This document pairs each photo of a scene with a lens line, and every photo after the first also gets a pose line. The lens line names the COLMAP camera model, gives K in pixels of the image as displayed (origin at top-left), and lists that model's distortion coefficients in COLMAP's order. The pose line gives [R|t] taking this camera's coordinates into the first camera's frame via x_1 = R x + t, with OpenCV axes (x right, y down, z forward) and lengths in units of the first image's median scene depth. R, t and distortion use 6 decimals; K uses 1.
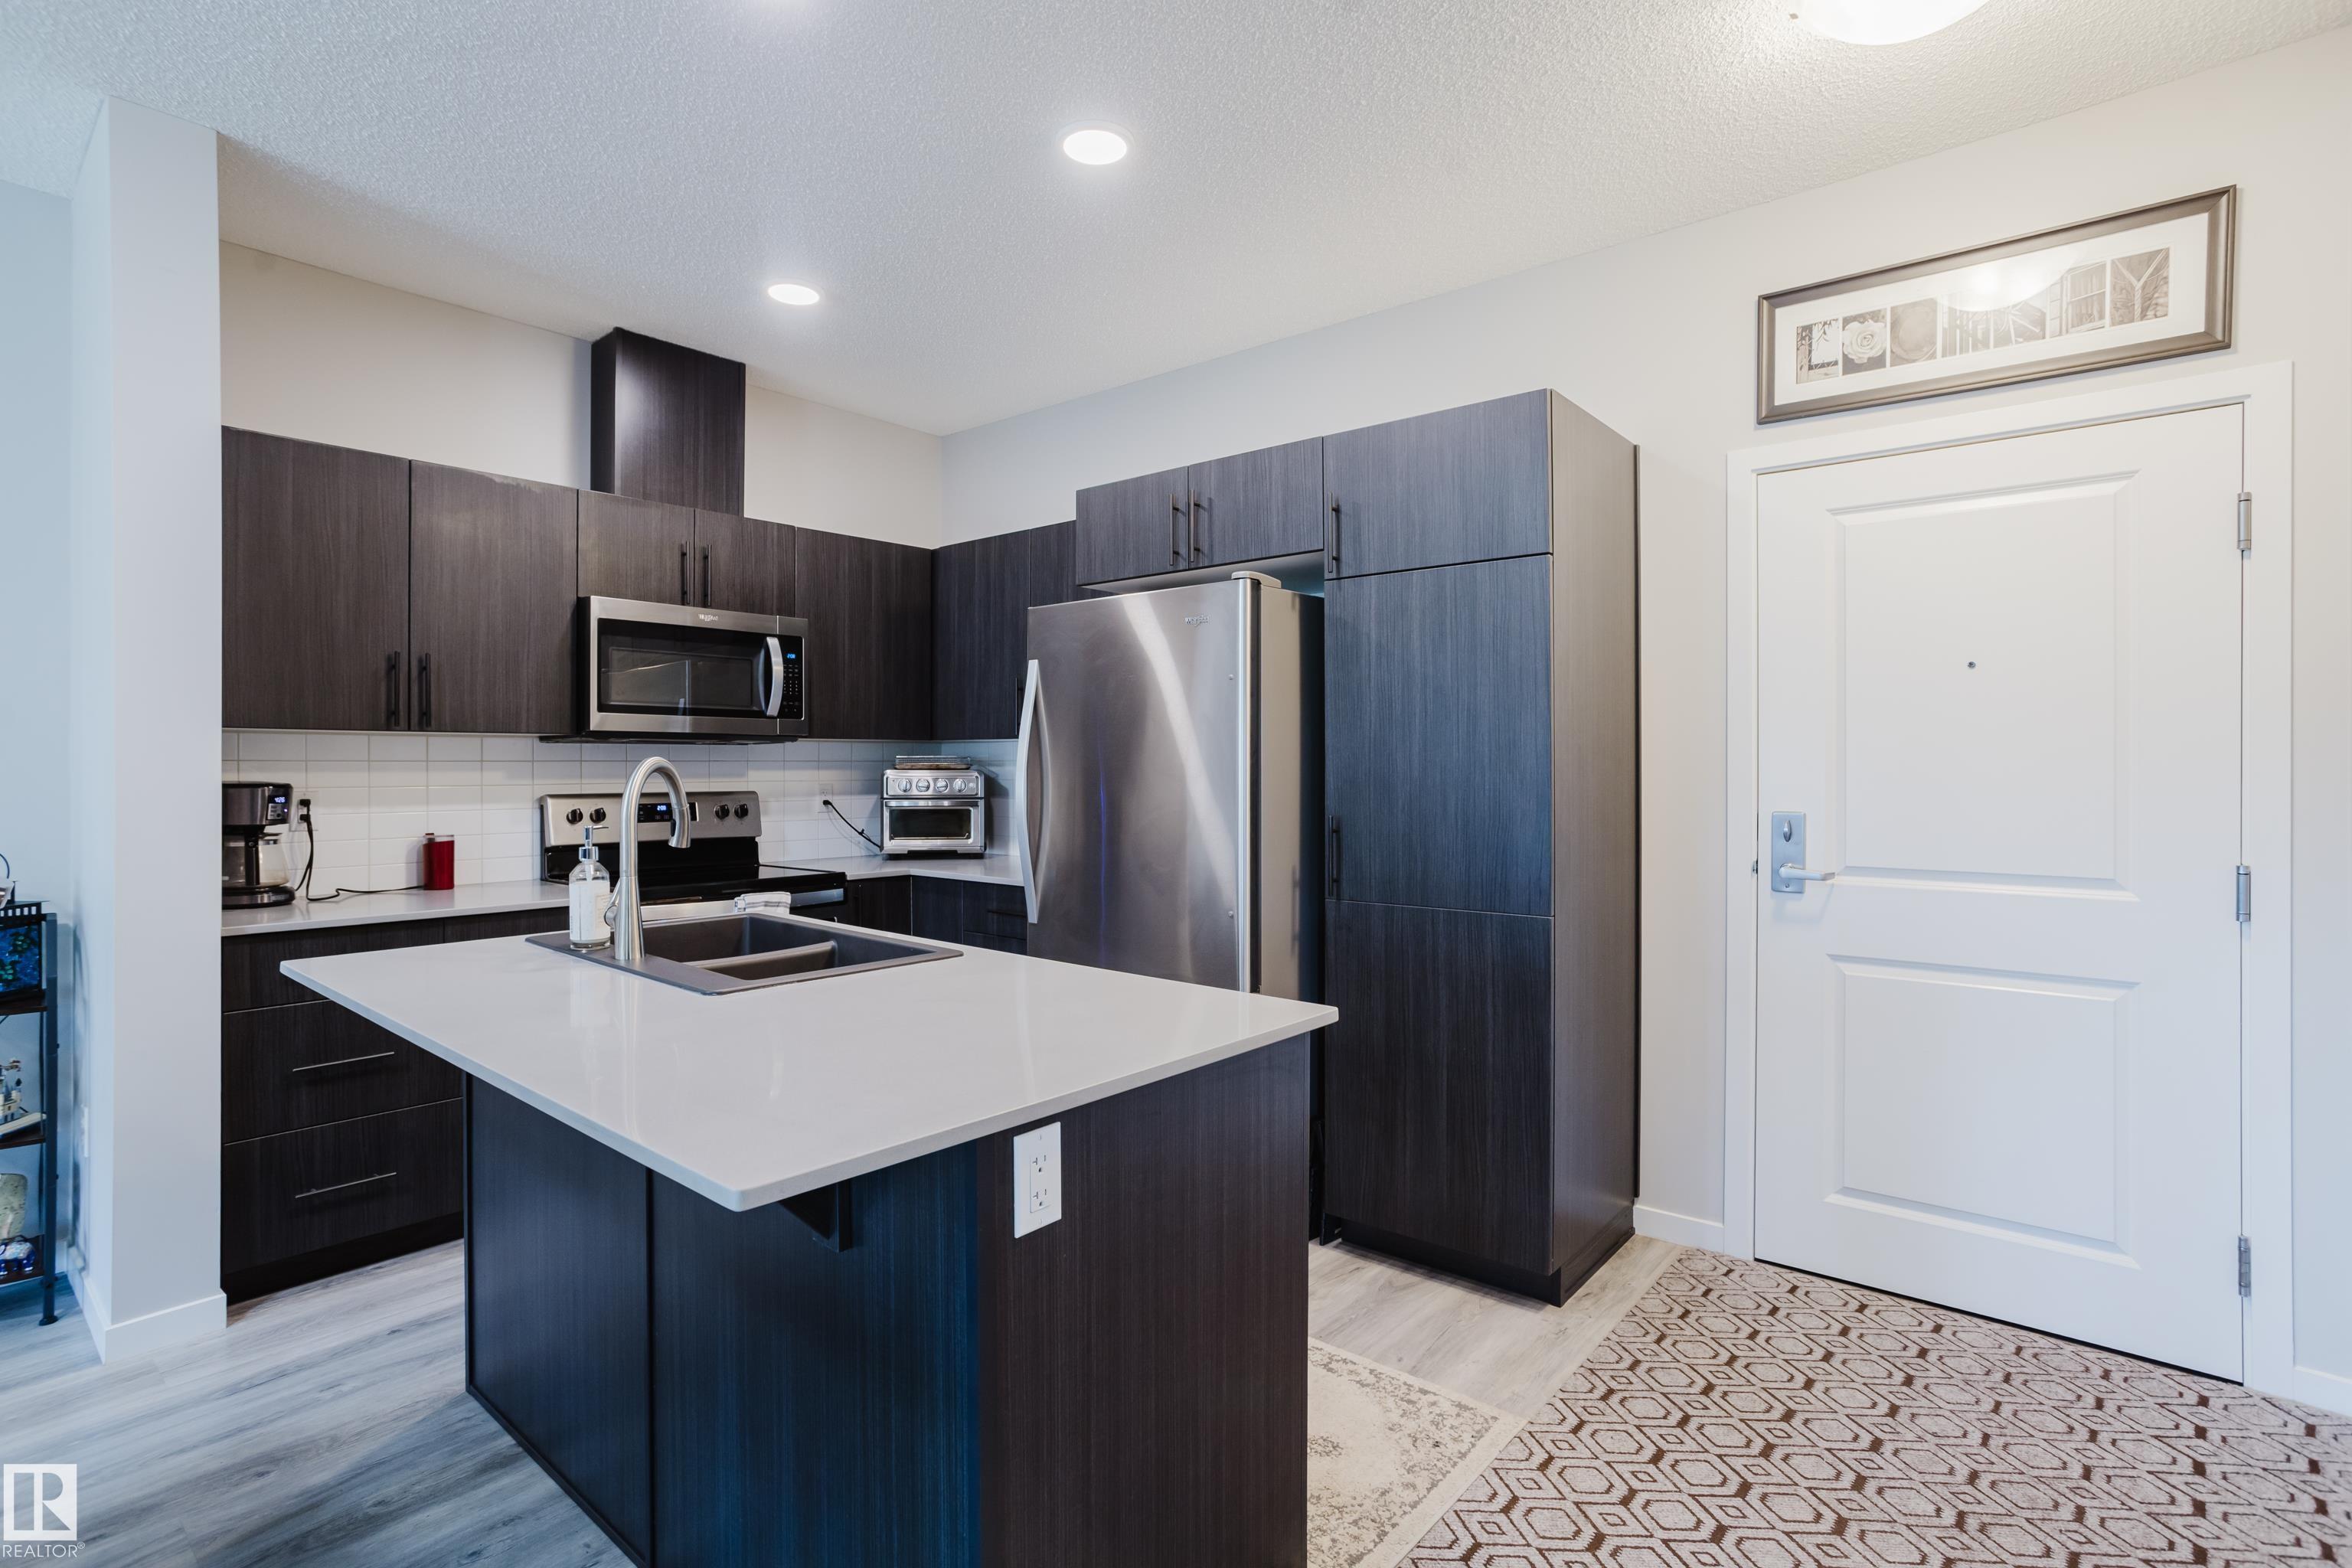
lens RADIAL K [[1126.4, 0, 1172.5], [0, 1126.4, 758.5], [0, 0, 1]] dist [-0.033427, 0.018615]
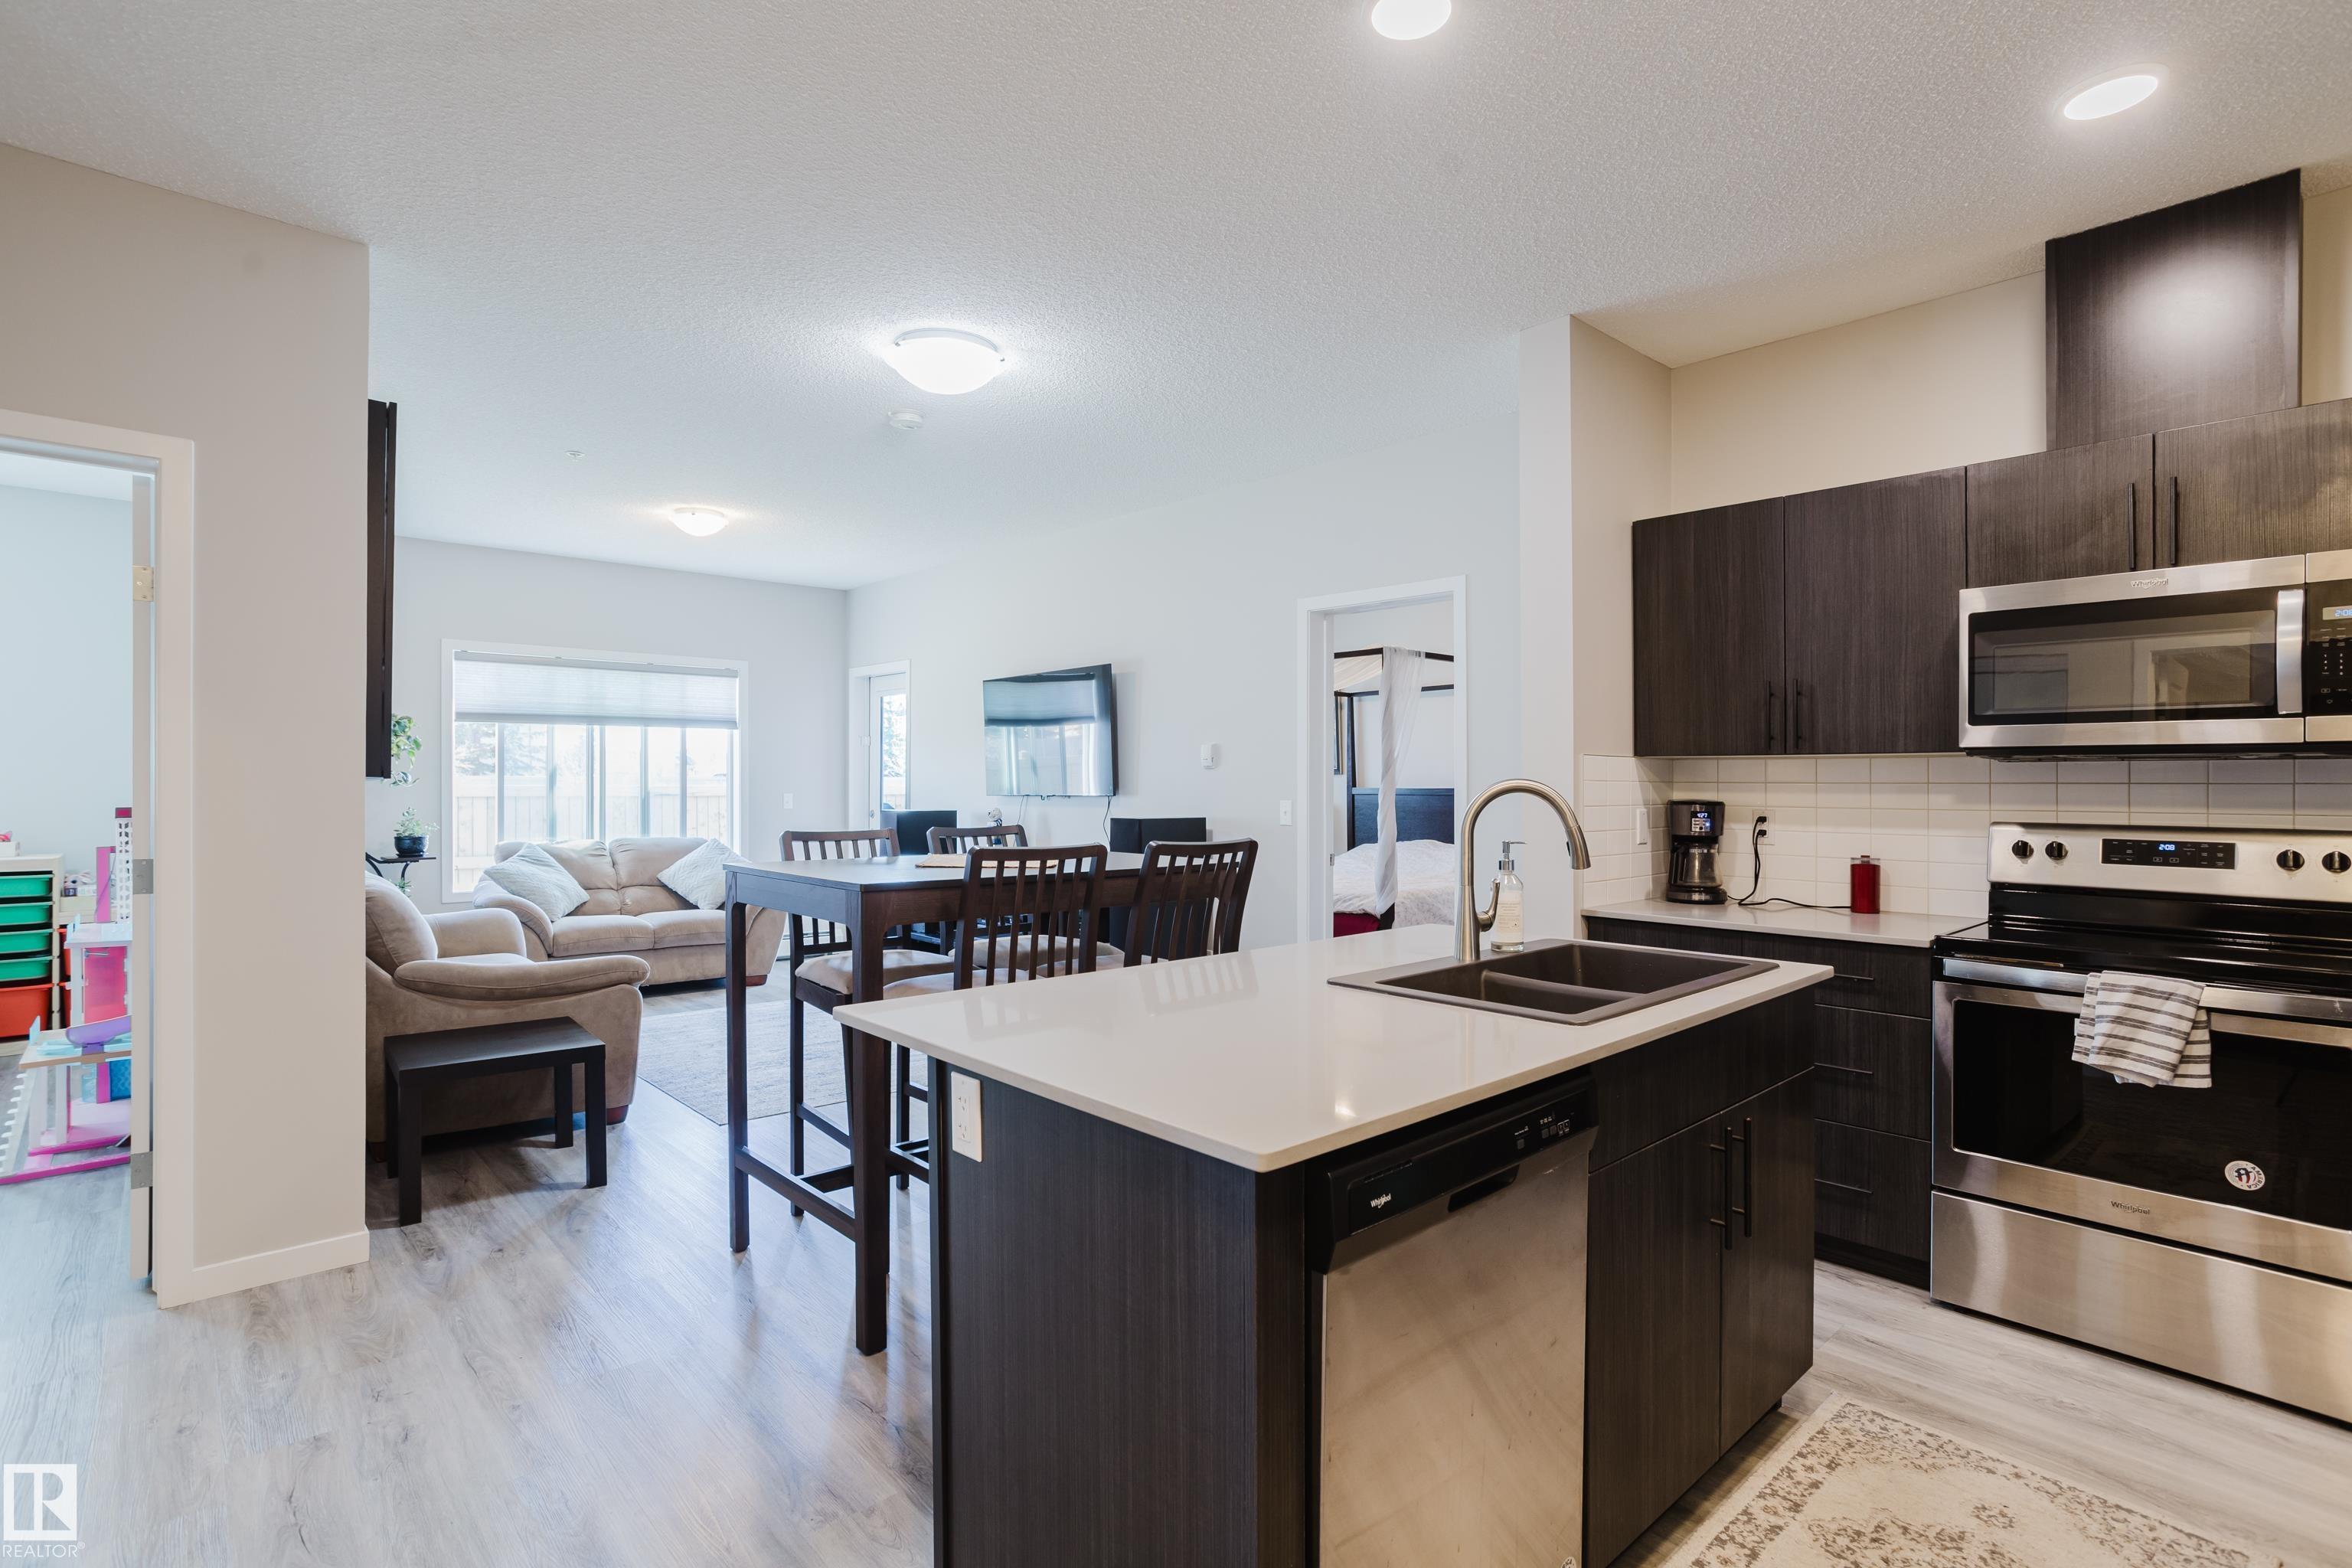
lens RADIAL K [[1128.3, 0, 1167.2], [0, 1128.3, 781.4], [0, 0, 1]] dist [-0.040171, -0.000061]
pose [[-0.134593, -0.001995, -0.990899, 0.554802], [-0.002057, 0.999996, -0.001734, 0.005441], [0.990899, 0.001805, -0.134596, 0.714293]]
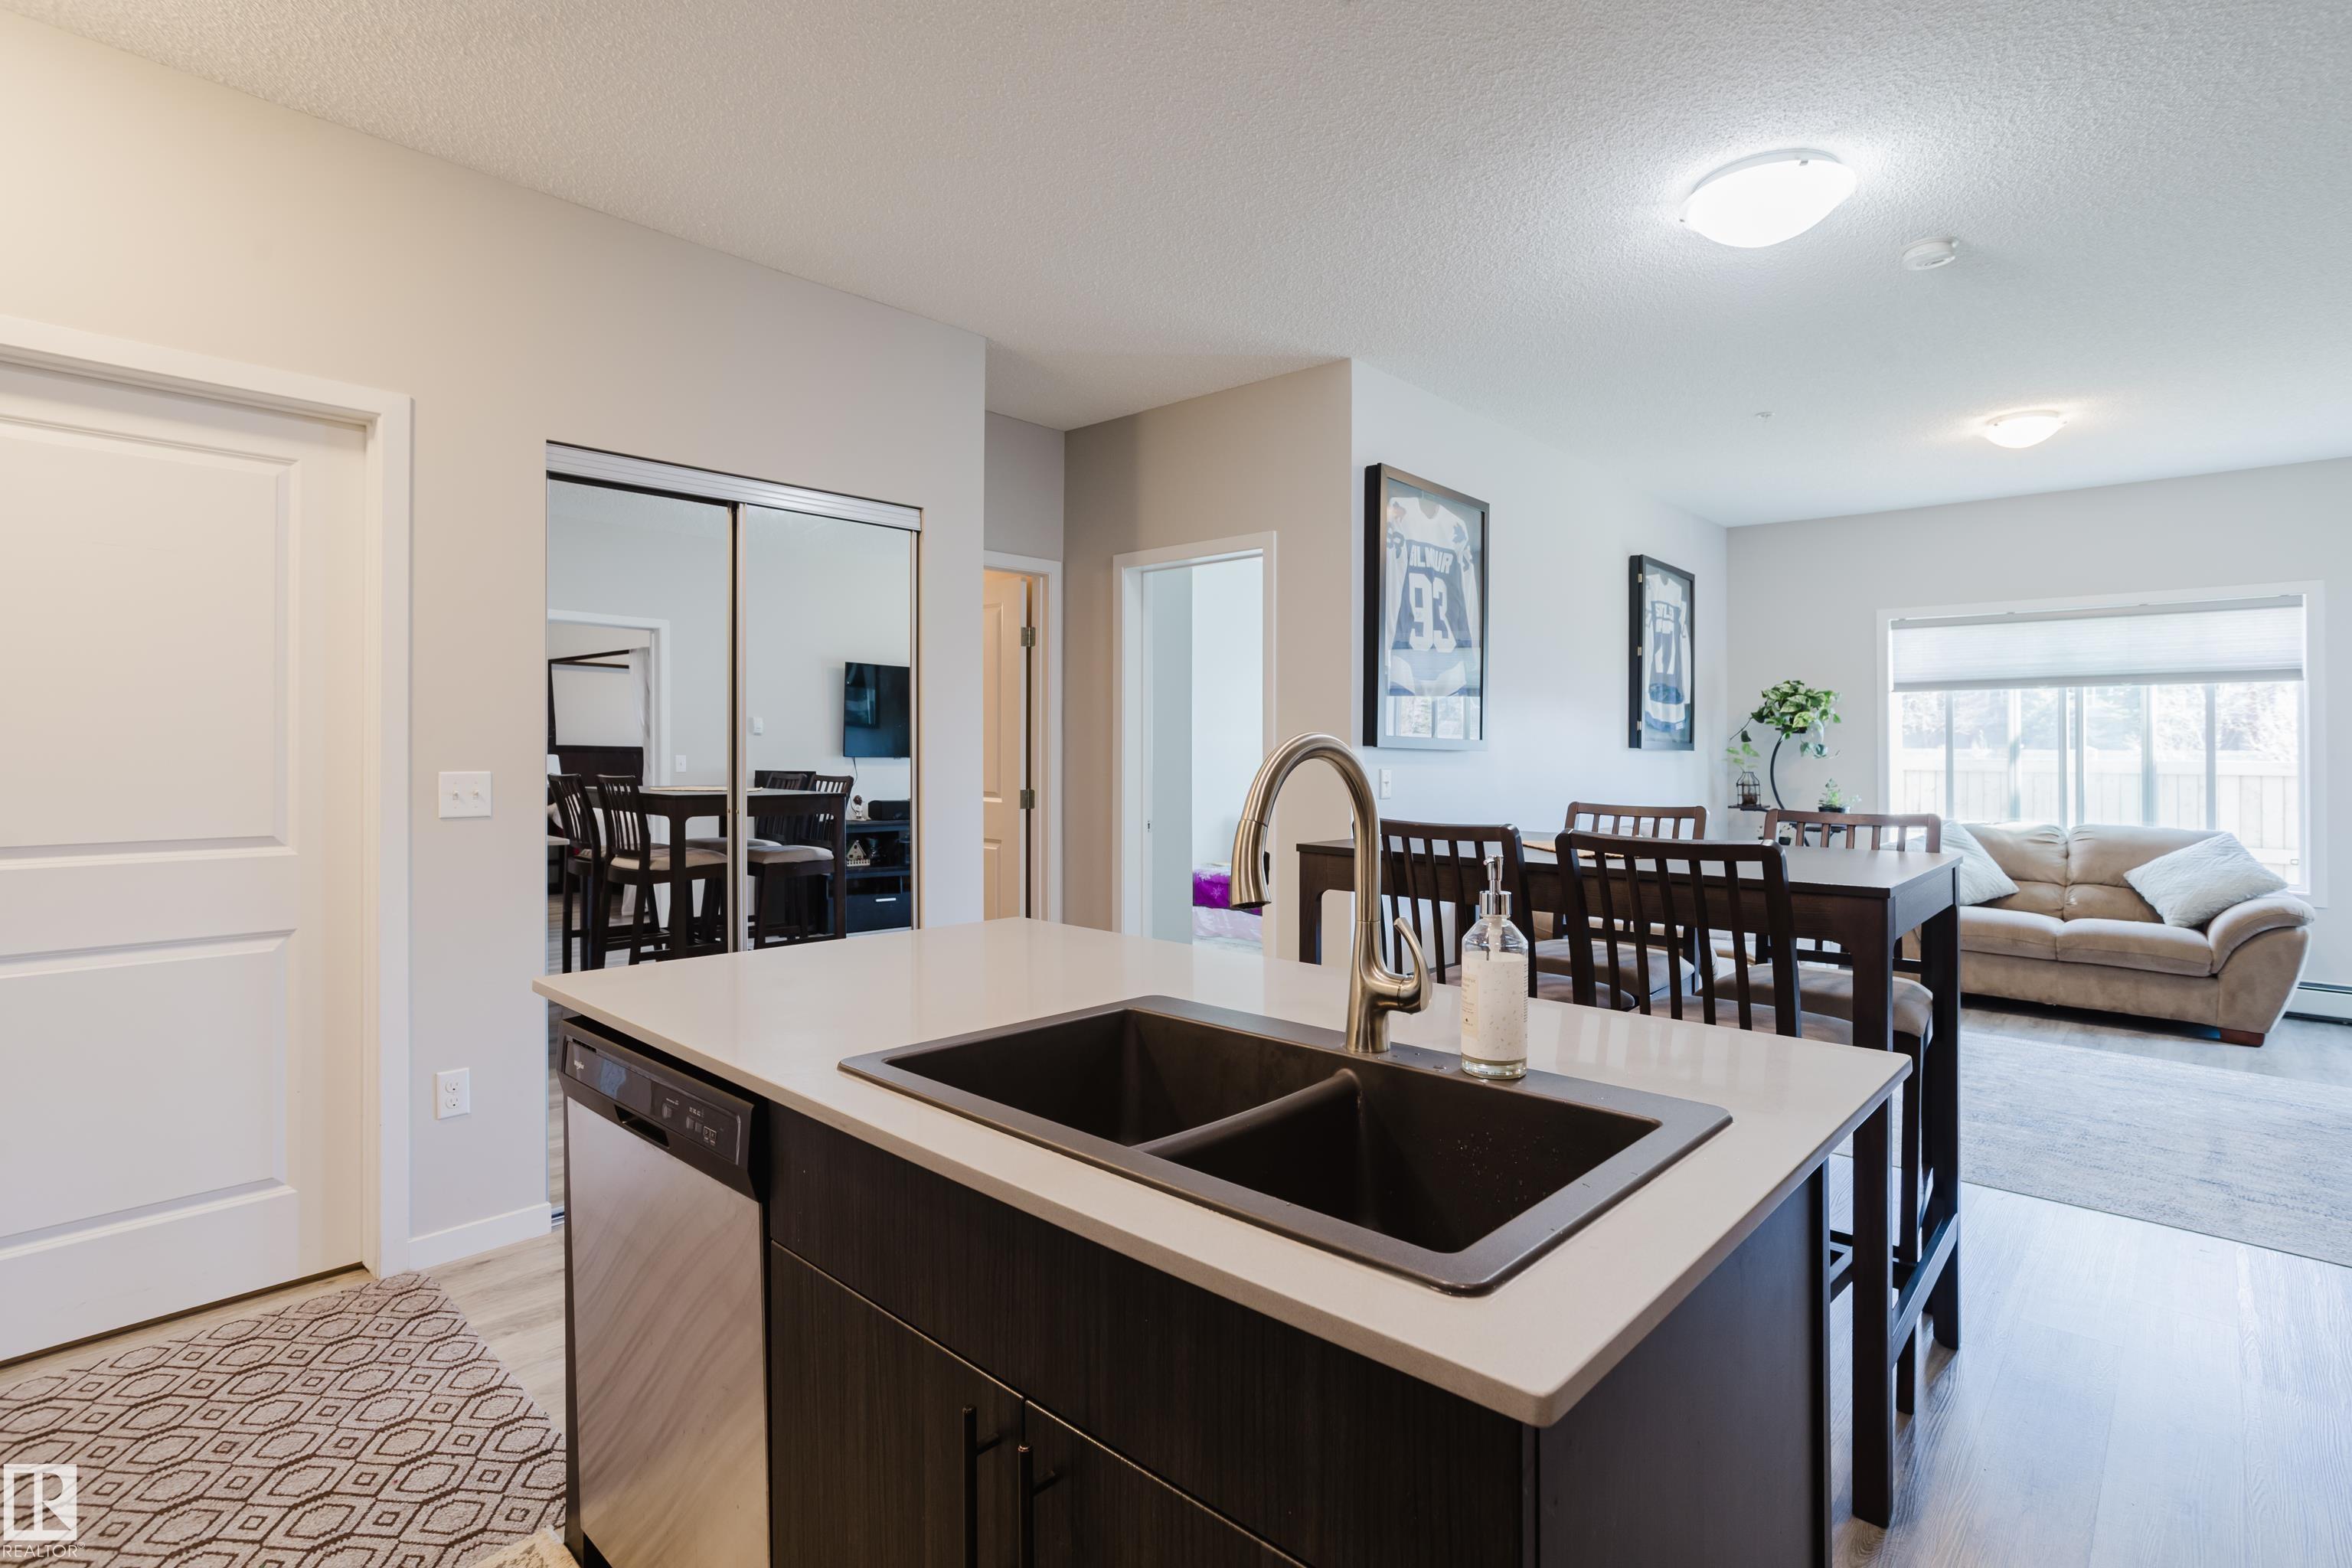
lens RADIAL K [[1126.4, 0, 1172.5], [0, 1126.4, 758.5], [0, 0, 1]] dist [-0.033427, 0.018615]
pose [[-0.998564, -0.007655, 0.053030, -0.337686], [-0.007201, 0.999936, 0.008743, 0.005234], [-0.053093, 0.008348, -0.998555, 1.387698]]
